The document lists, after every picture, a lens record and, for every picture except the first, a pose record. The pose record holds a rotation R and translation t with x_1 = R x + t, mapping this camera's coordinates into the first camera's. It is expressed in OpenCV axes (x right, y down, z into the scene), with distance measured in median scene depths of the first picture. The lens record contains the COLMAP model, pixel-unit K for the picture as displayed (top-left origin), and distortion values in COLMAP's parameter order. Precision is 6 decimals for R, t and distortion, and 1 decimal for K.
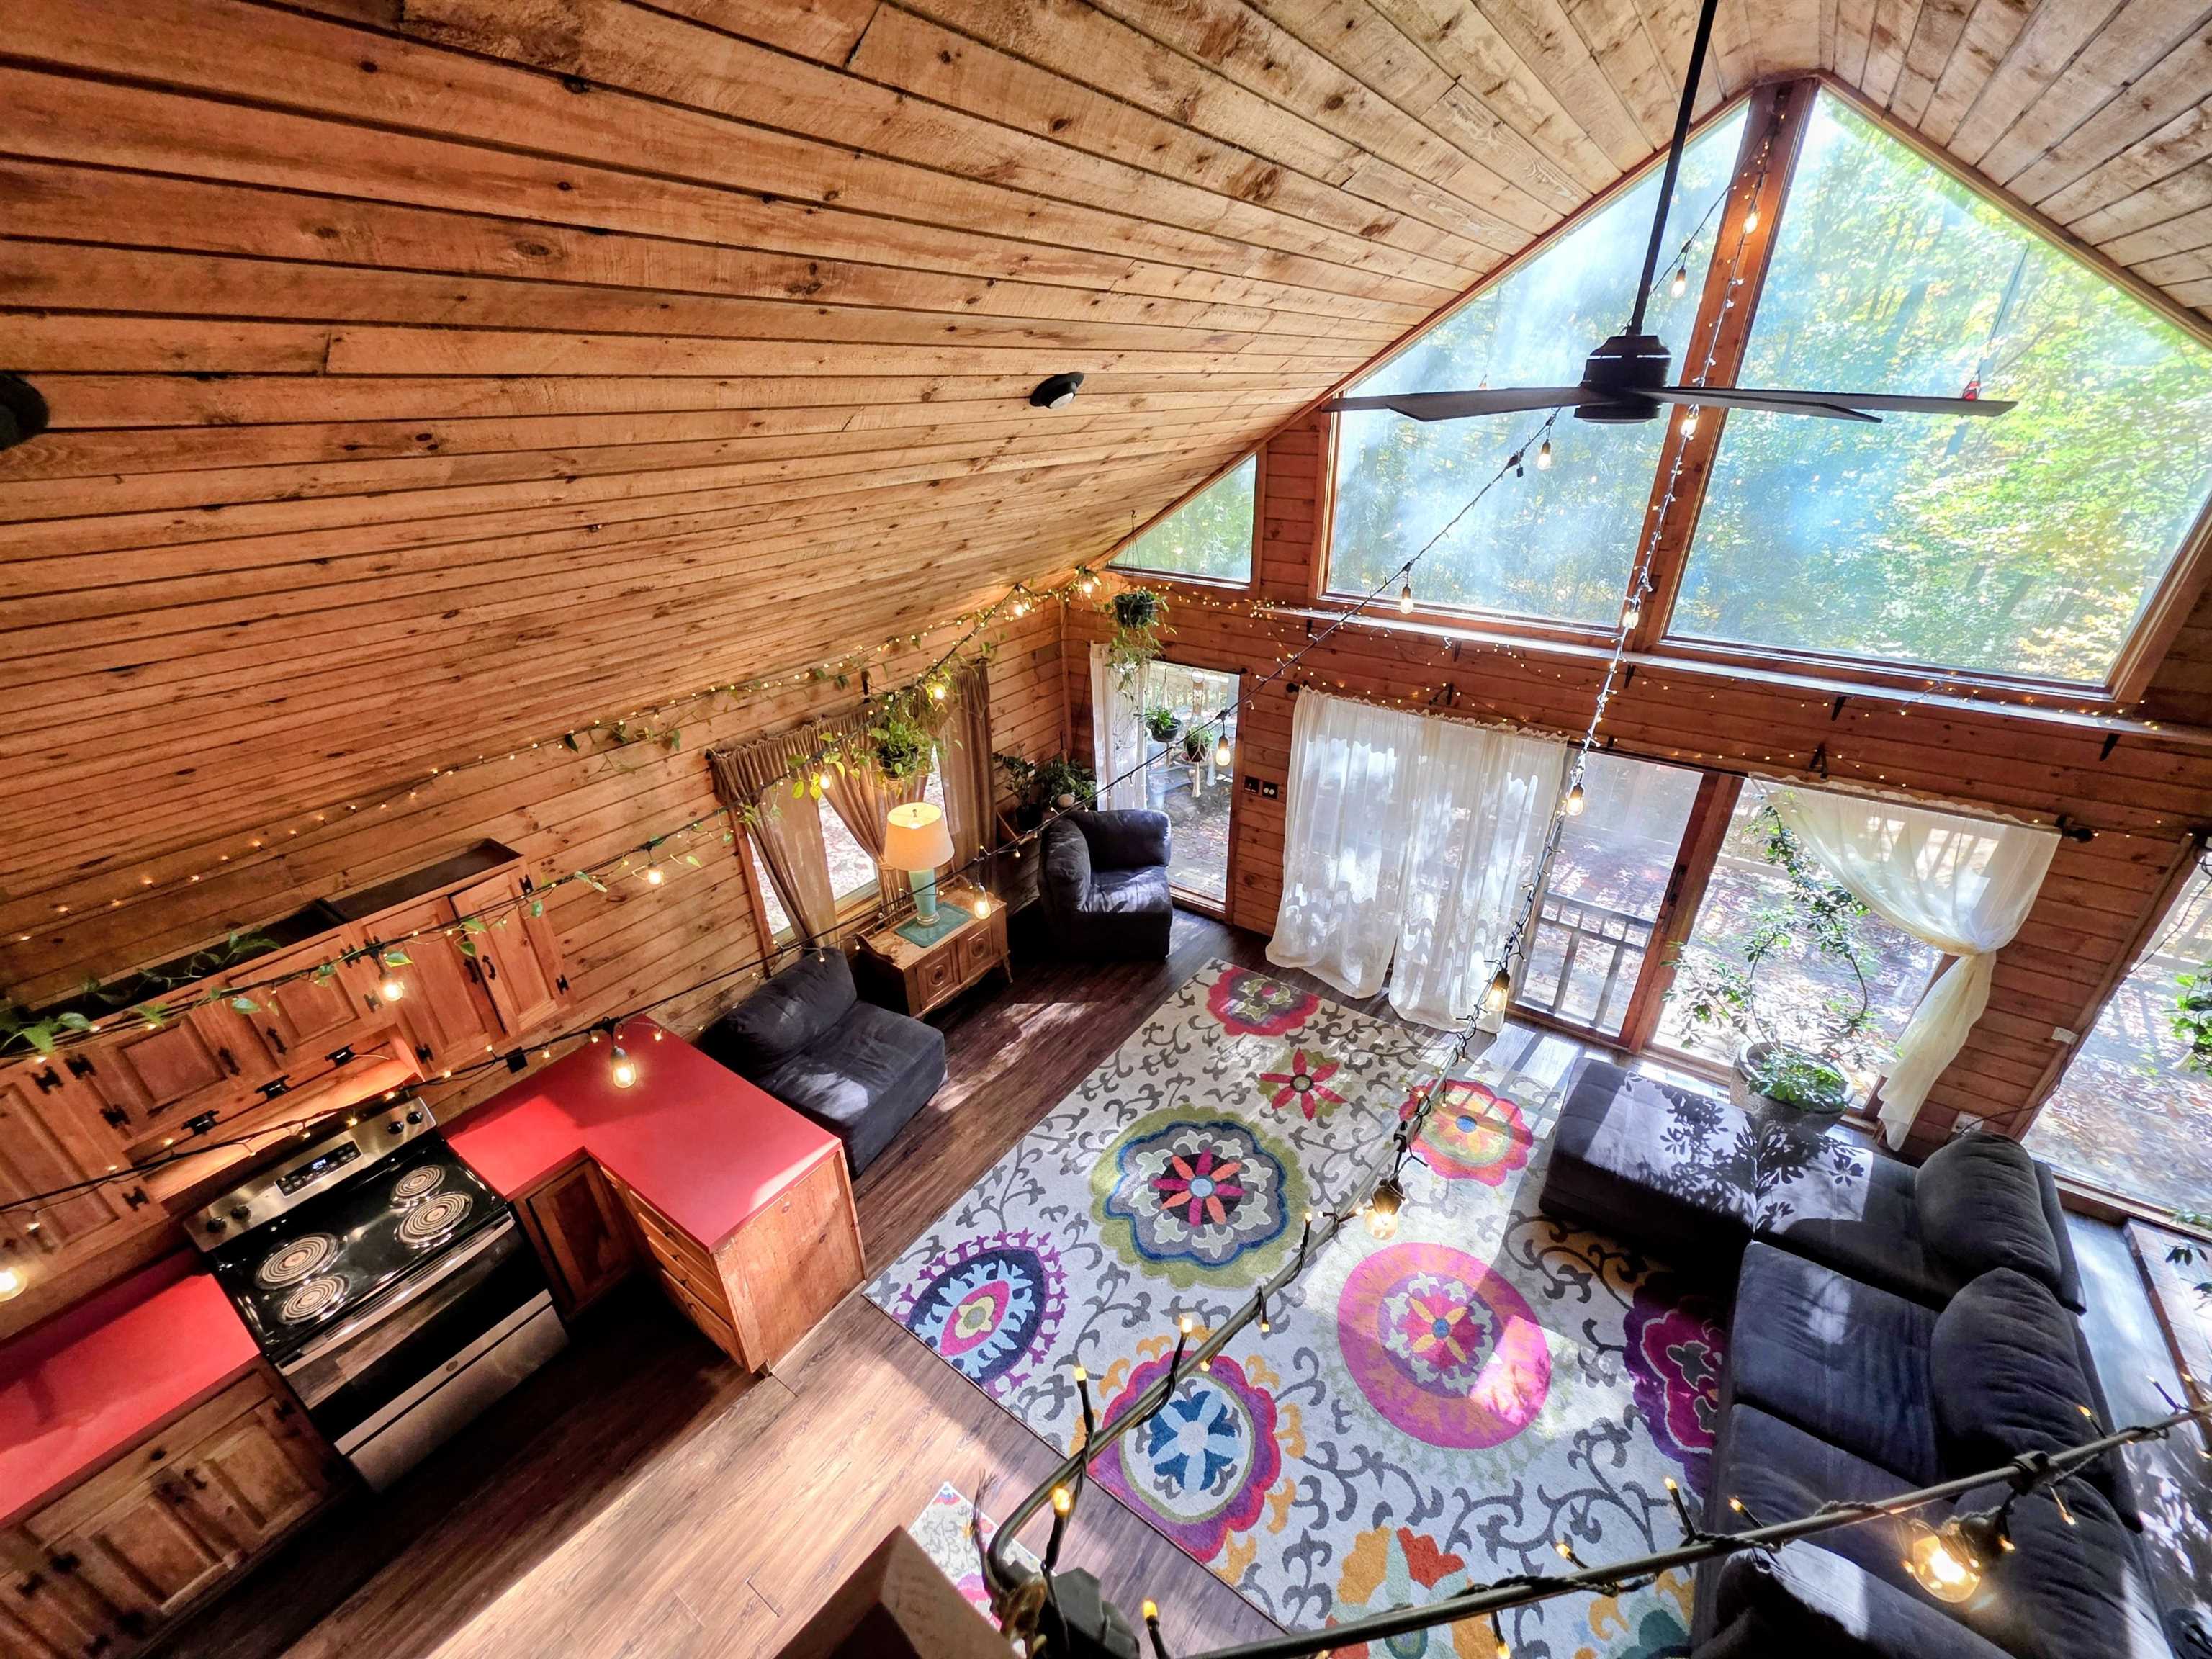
lens RADIAL K [[880.9, 0, 1121.5], [0, 880.9, 833.9], [0, 0, 1]] dist [0.000303, -0.000148]
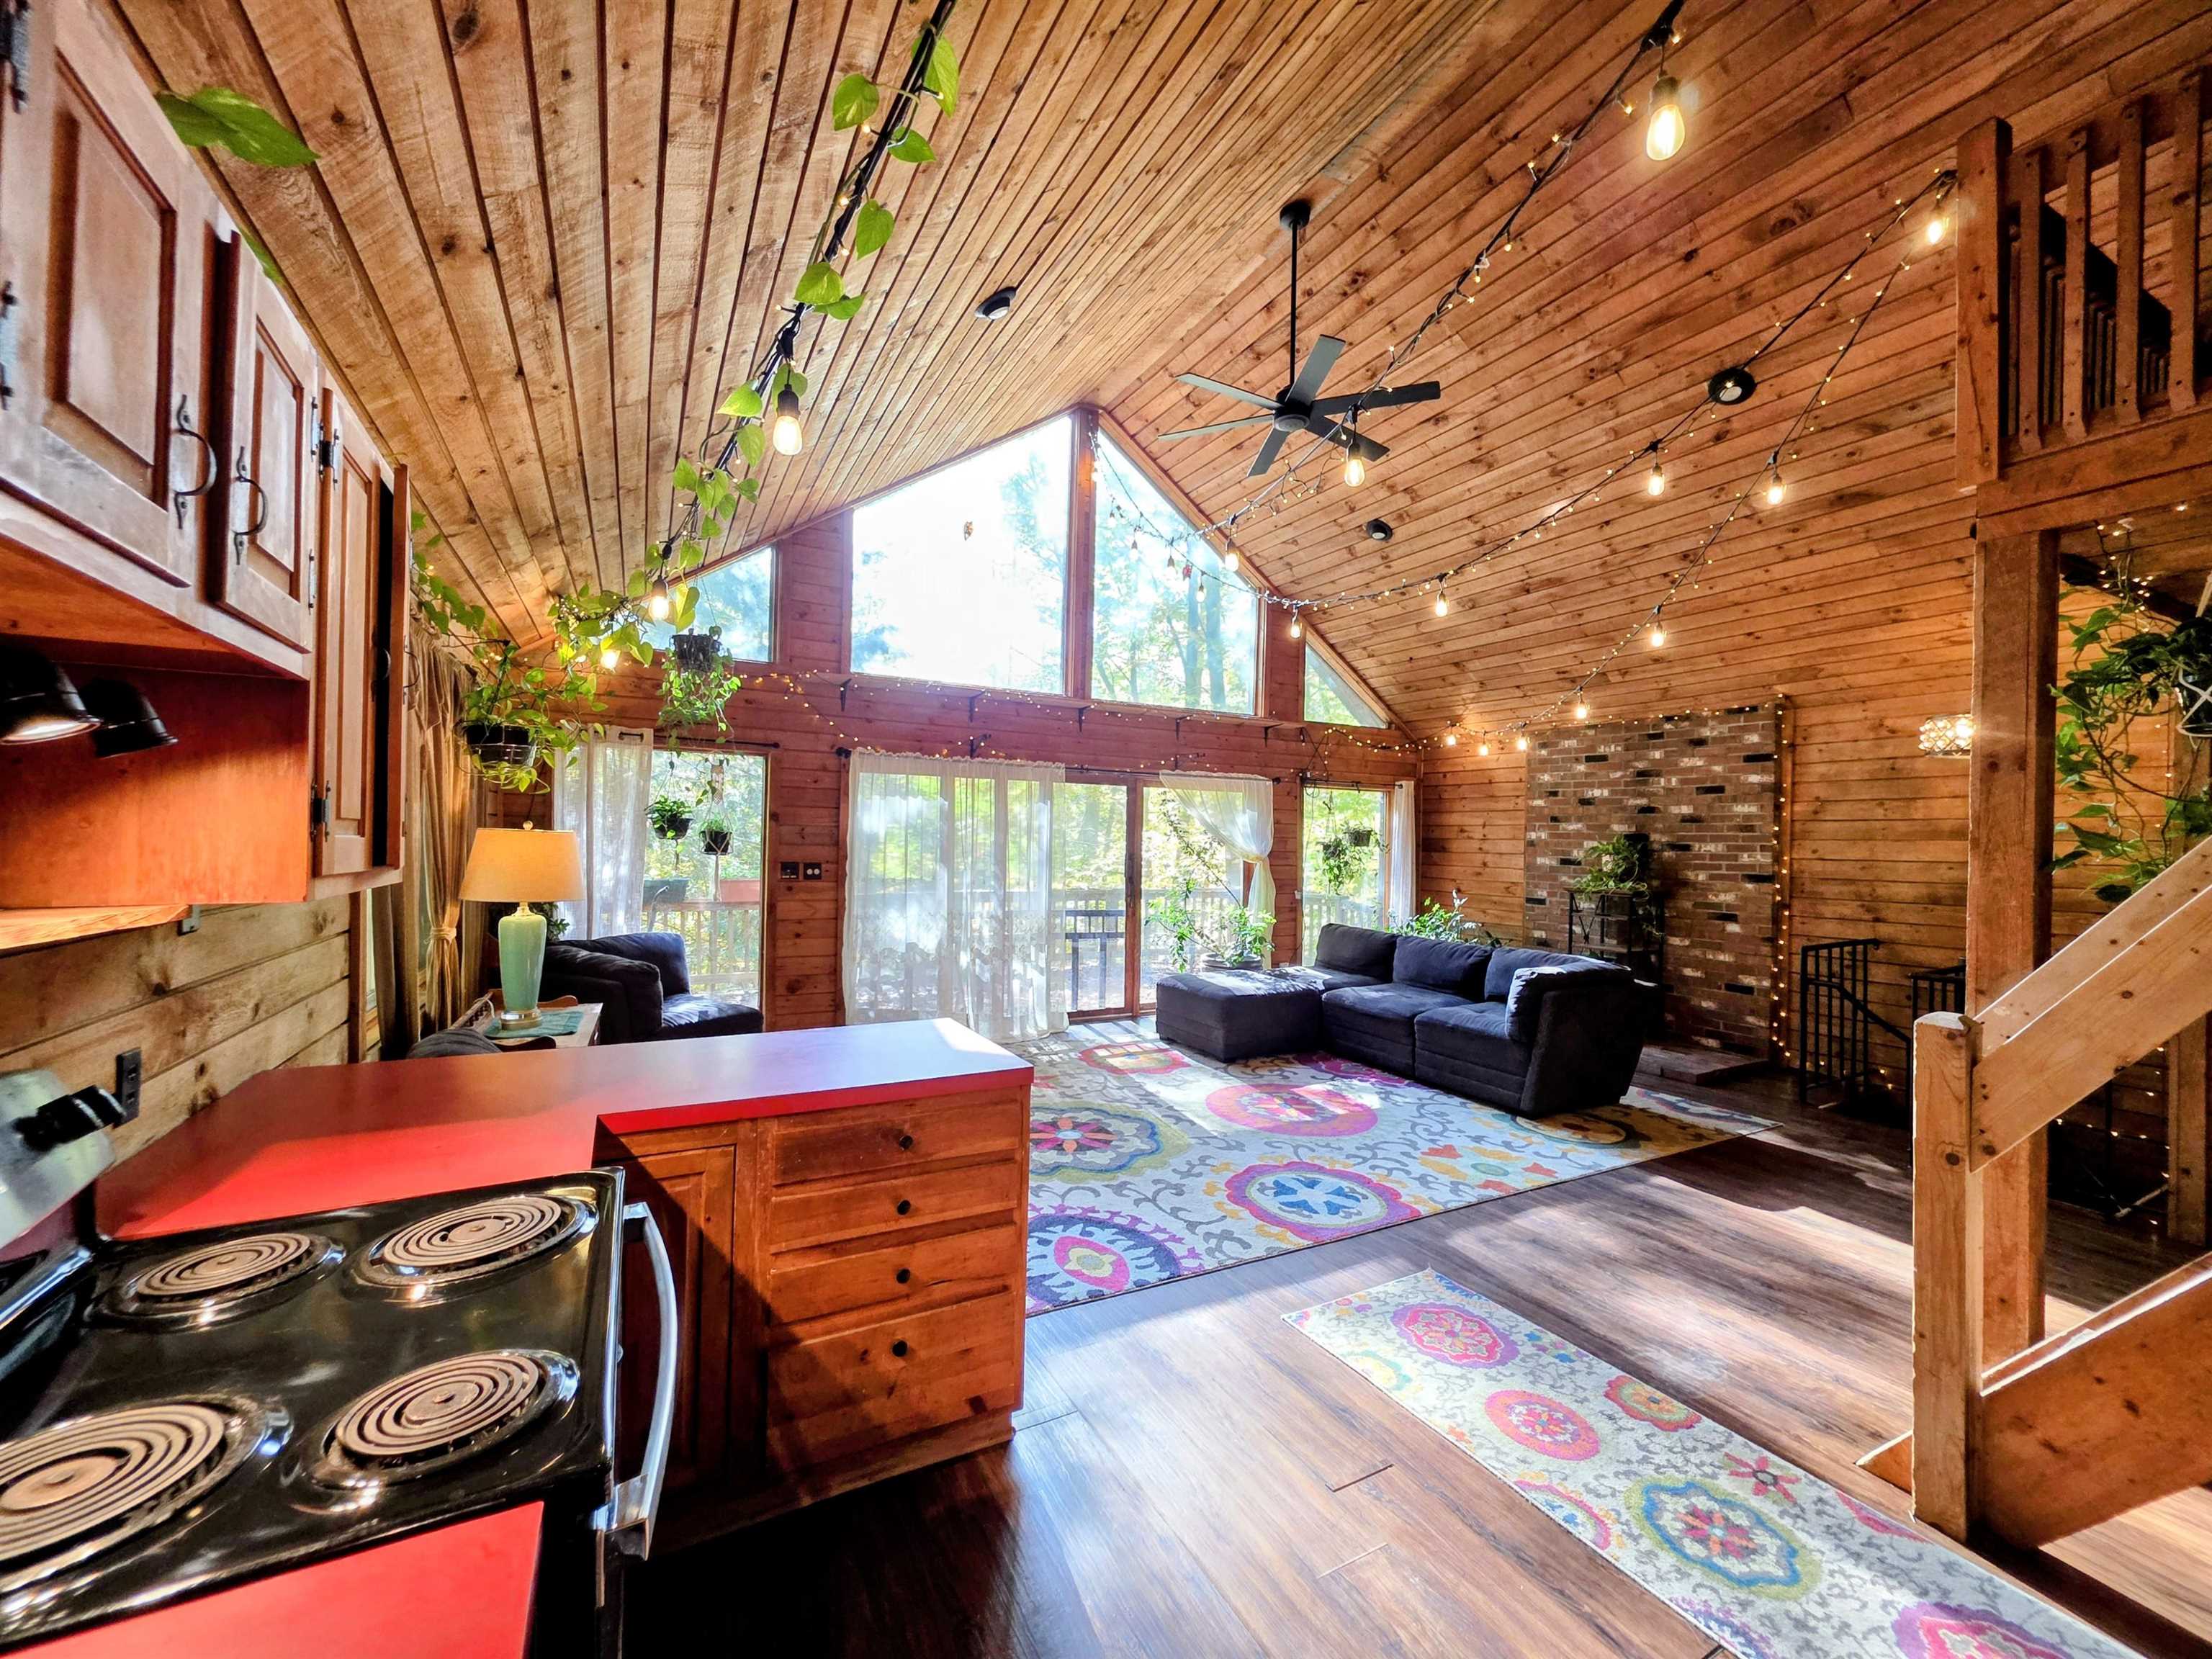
lens RADIAL K [[880.9, 0, 1121.5], [0, 880.9, 833.9], [0, 0, 1]] dist [0.000303, -0.000148]
pose [[0.452563, 0.023326, 0.891427, -0.758012], [0.392054, 0.892655, -0.222398, 0.366622], [-0.800924, 0.450137, 0.394838, 0.475187]]
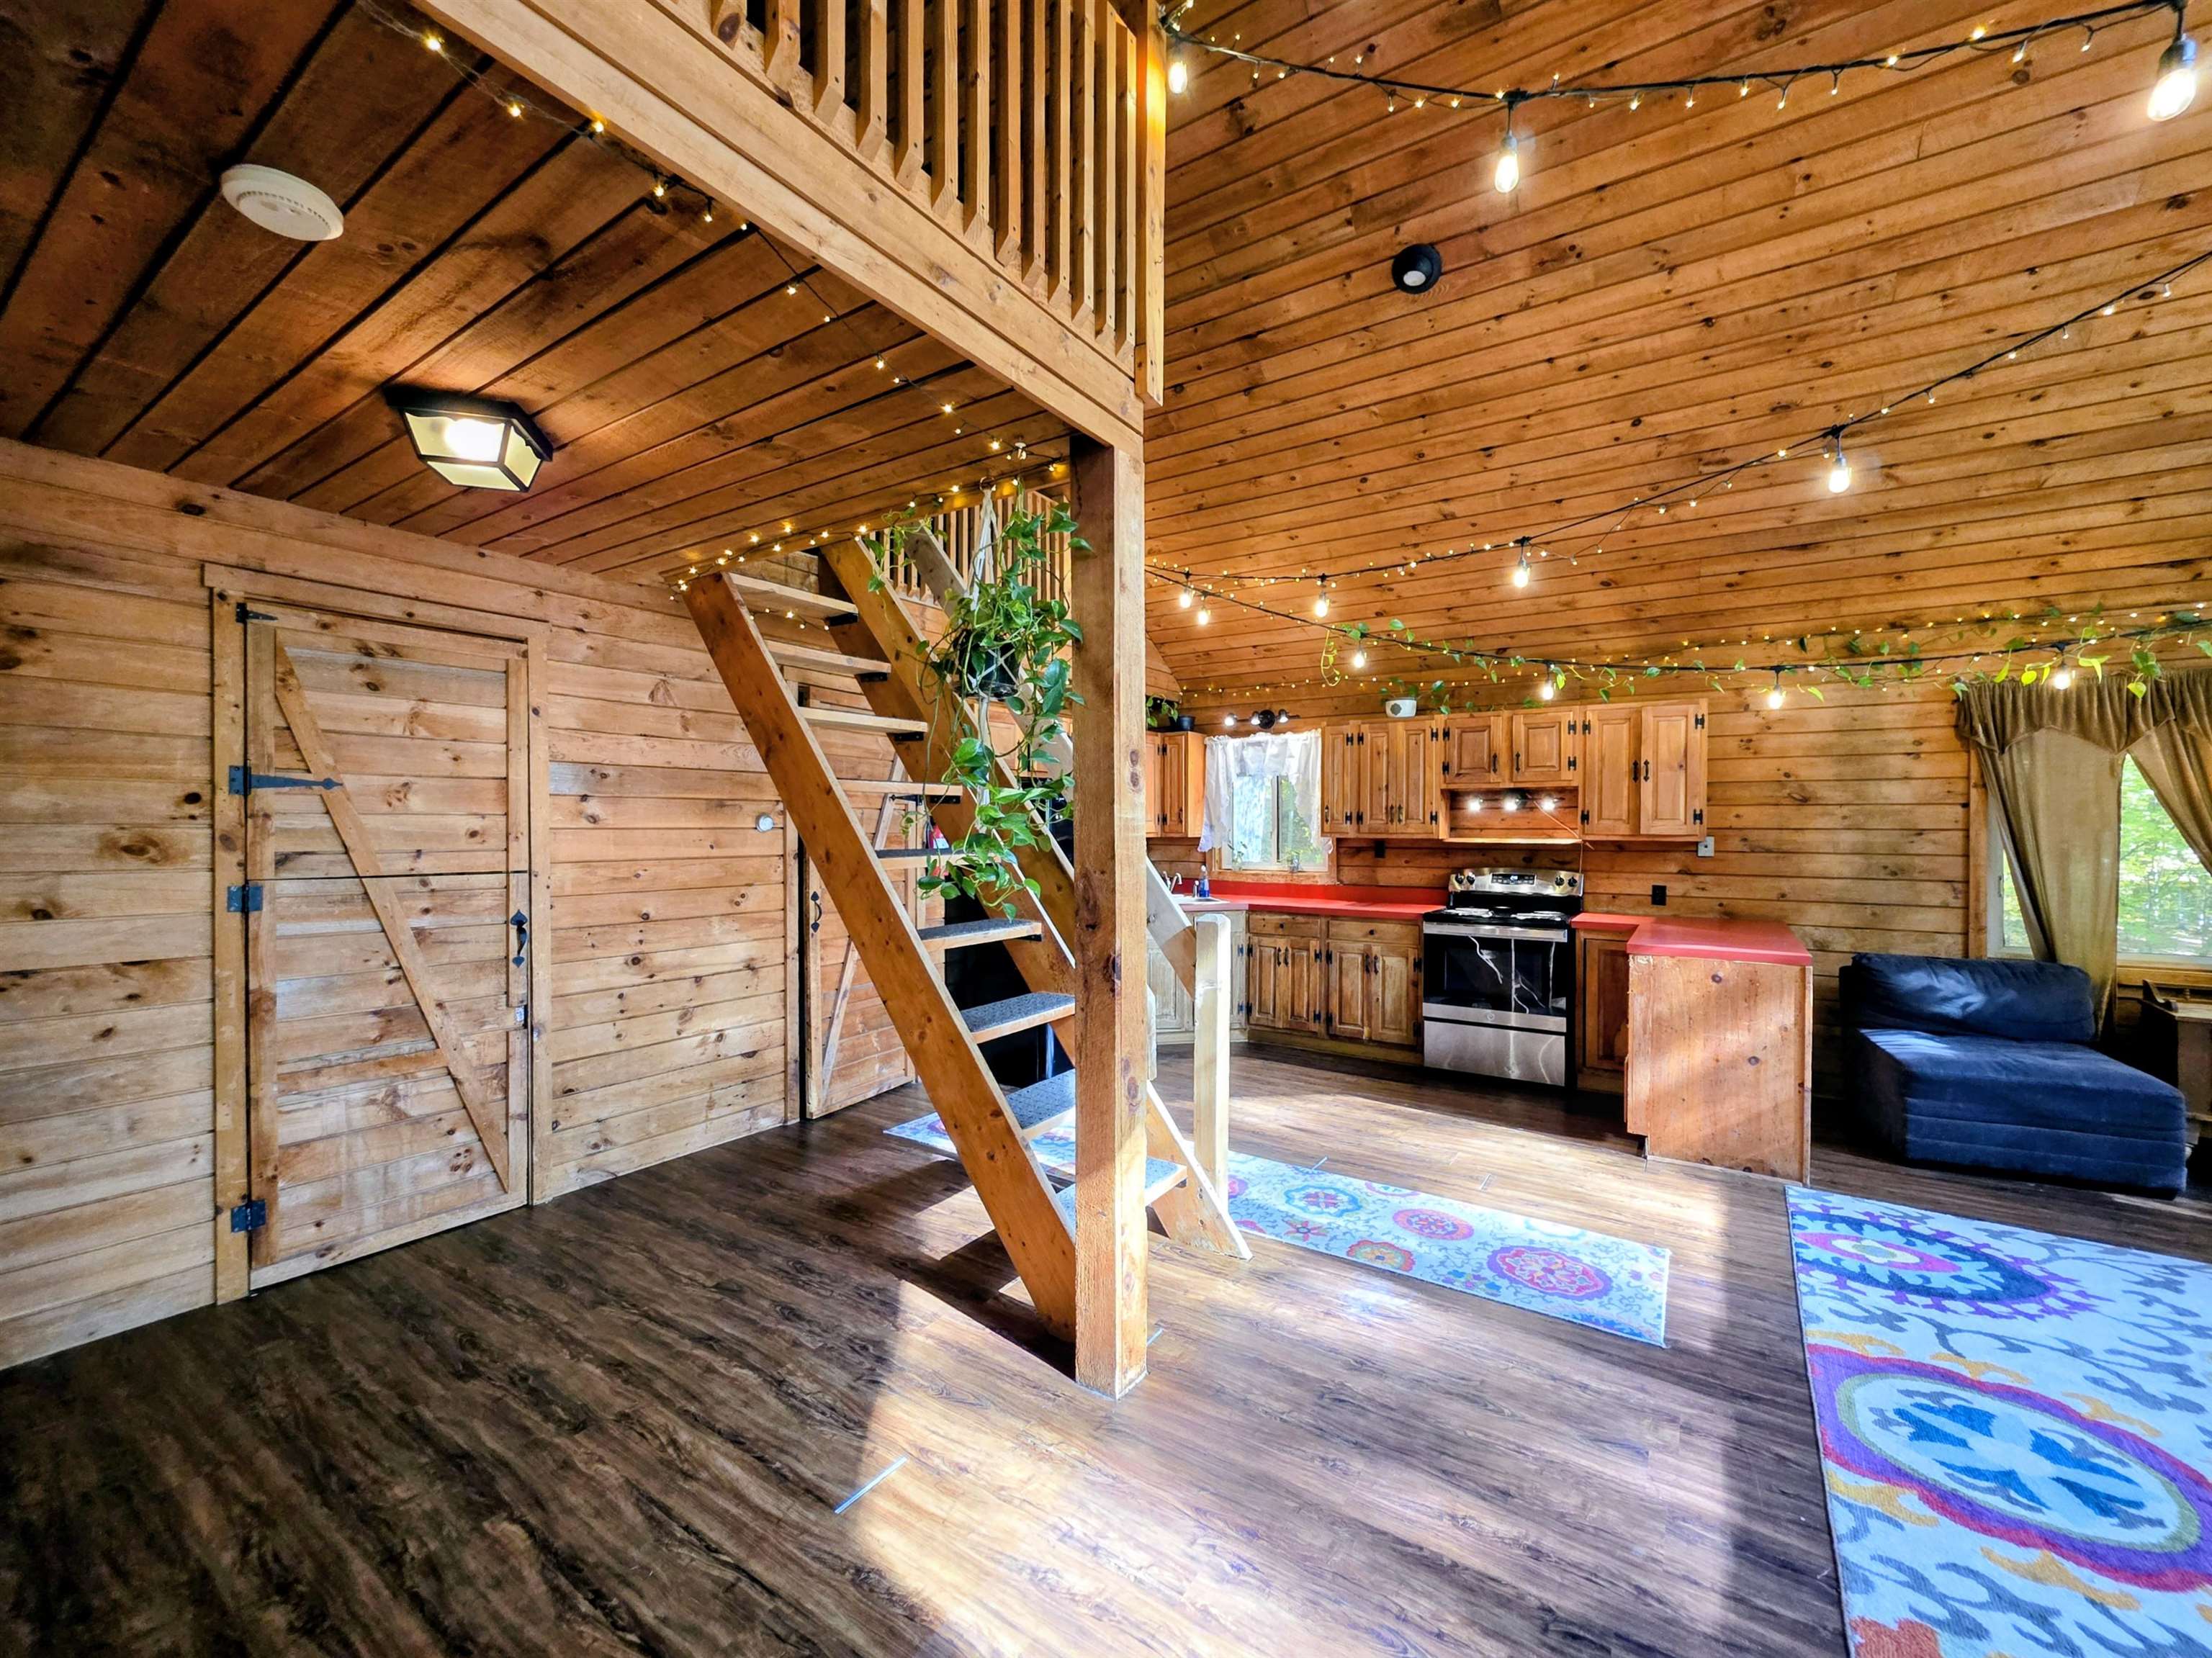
lens RADIAL K [[896.8, 0, 1123.8], [0, 896.8, 833.4], [0, 0, 1]] dist [-0.000787, 0.001007]
pose [[0.015220, 0.012666, -0.999804, 0.509019], [-0.464721, 0.885447, 0.004143, 0.483031], [0.885326, 0.464567, 0.019362, 0.256096]]
